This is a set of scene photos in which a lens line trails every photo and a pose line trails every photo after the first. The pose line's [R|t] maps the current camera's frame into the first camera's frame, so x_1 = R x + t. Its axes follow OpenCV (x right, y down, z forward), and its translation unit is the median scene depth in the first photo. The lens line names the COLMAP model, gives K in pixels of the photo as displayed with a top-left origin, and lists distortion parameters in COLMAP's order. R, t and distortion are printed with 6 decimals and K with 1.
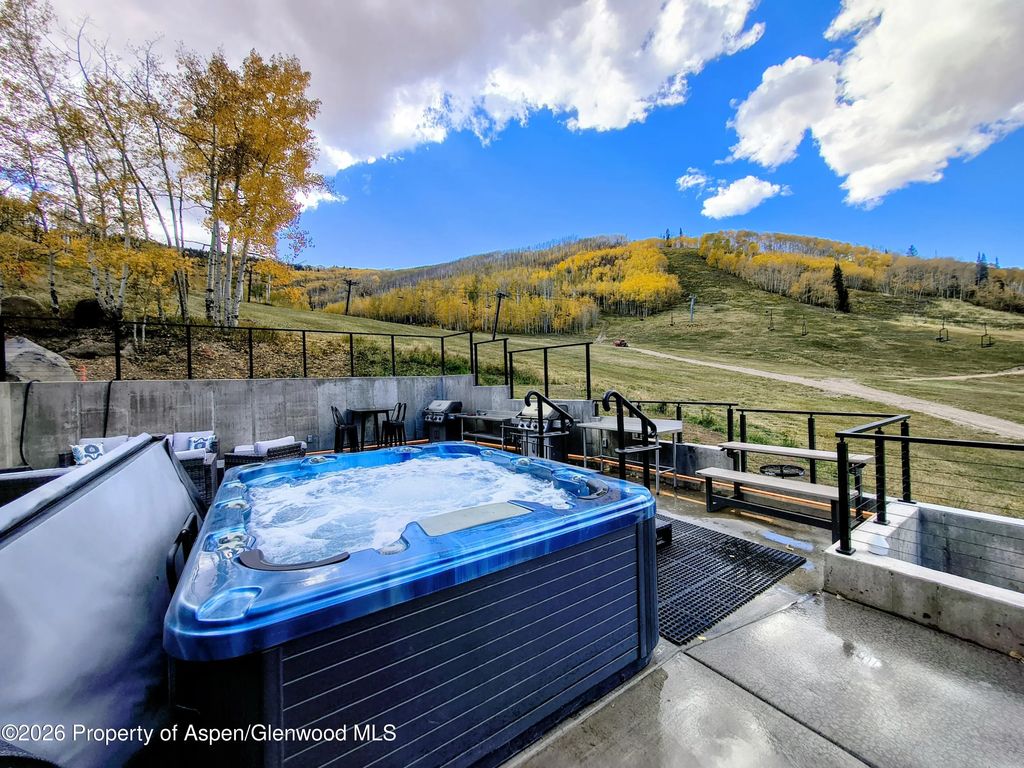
lens RADIAL K [[381.0, 0, 514.7], [0, 381.0, 384.8], [0, 0, 1]] dist [-0.002577, -0.000153]
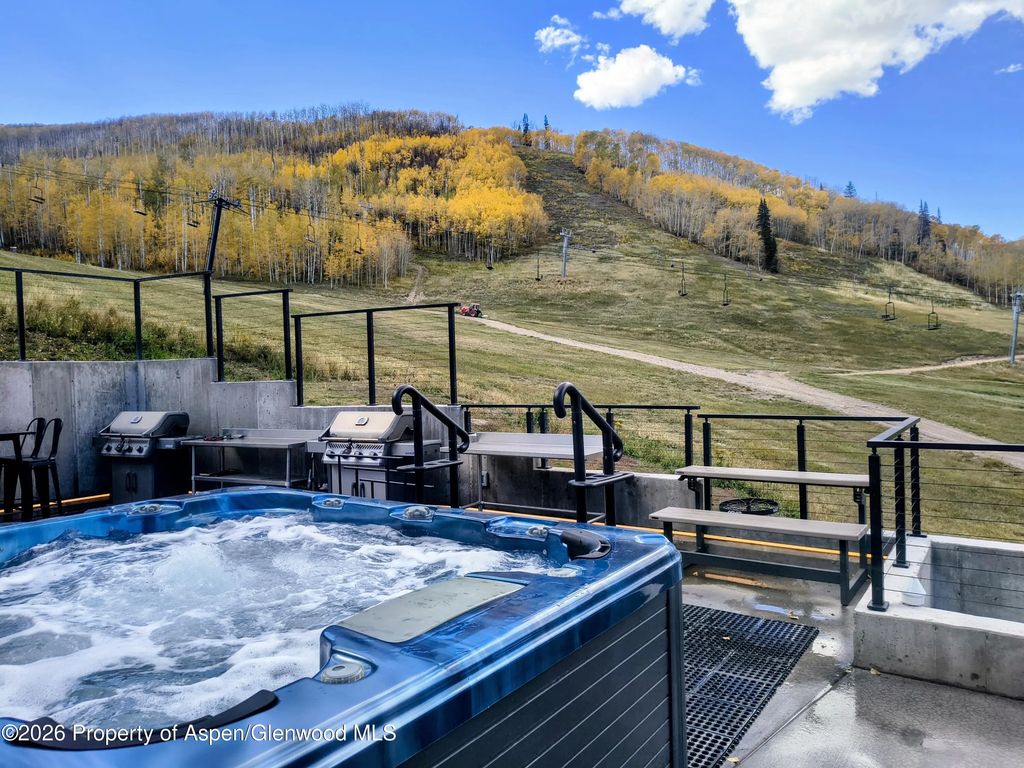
lens RADIAL K [[699.7, 0, 506.8], [0, 699.7, 382.0], [0, 0, 1]] dist [0.048796, -0.052503]
pose [[0.937093, -0.001674, 0.349076, -0.004003], [0.001551, 0.999999, 0.000632, 0.000225], [-0.349076, -0.000051, 0.937094, -0.000029]]
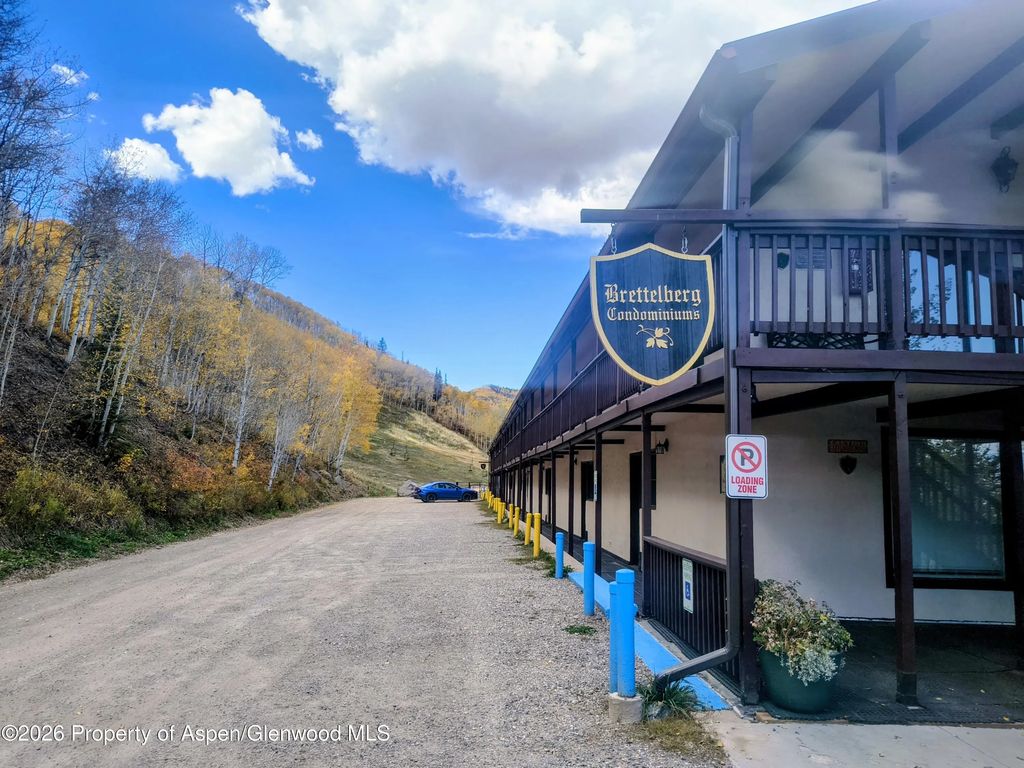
lens RADIAL K [[748.4, 0, 515.7], [0, 748.4, 391.0], [0, 0, 1]] dist [0.060138, -0.077214]
pose [[0.510710, 0.141669, 0.848000, -0.422374], [-0.022332, 0.988184, -0.151639, 0.009223], [-0.859463, 0.058506, 0.507839, -0.224516]]
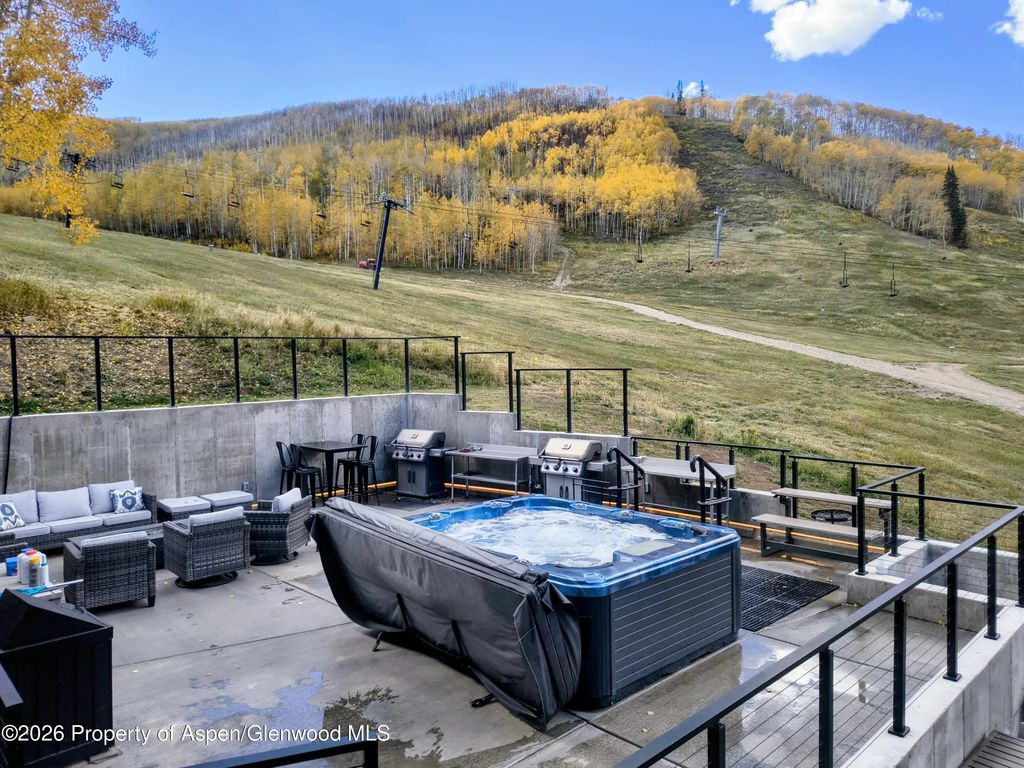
lens RADIAL K [[719.6, 0, 512.0], [0, 719.6, 384.0], [0, 0, 1]] dist [0.065007, -0.081470]
pose [[0.986594, 0.005225, 0.163108, -0.013475], [-0.010454, 0.999458, 0.031218, -0.005270], [-0.162856, -0.032504, 0.986114, -0.022709]]
